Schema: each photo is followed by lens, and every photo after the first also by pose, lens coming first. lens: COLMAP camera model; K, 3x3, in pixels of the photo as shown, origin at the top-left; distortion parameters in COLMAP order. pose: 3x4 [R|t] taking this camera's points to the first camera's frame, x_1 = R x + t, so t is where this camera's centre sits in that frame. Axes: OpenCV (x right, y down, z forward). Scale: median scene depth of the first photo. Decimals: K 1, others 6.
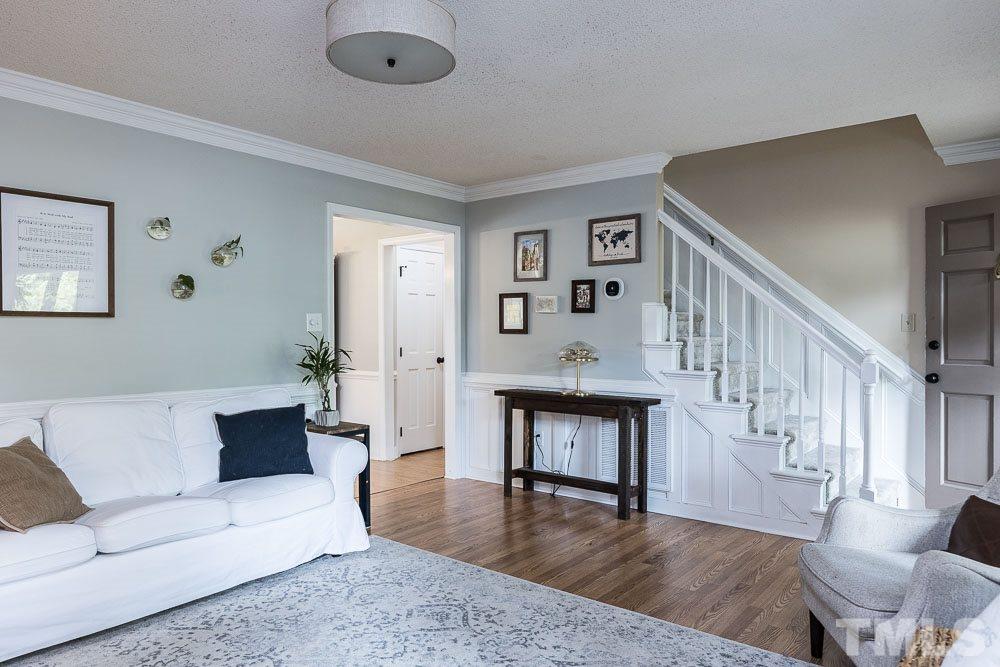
lens RADIAL K [[668.2, 0, 501.7], [0, 668.2, 338.9], [0, 0, 1]] dist [-0.002789, 0.002431]
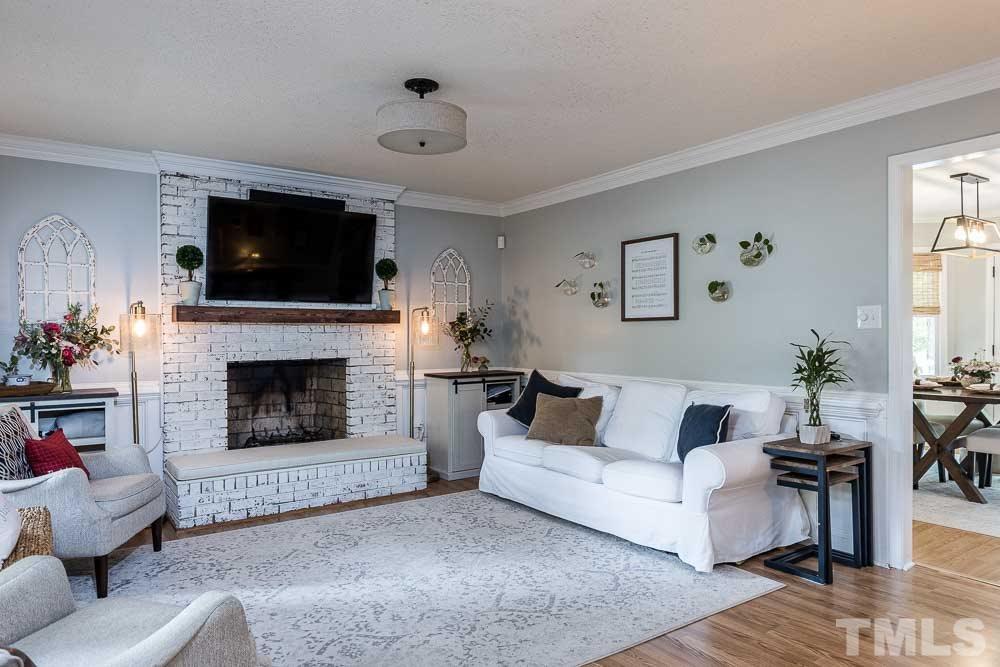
lens RADIAL K [[644.3, 0, 501.8], [0, 644.3, 330.6], [0, 0, 1]] dist [-0.001685, -0.000235]
pose [[-0.284913, -0.006358, -0.958532, 0.841571], [-0.003779, 0.999978, -0.005510, -0.003579], [0.958546, 0.002053, -0.284931, 1.181811]]
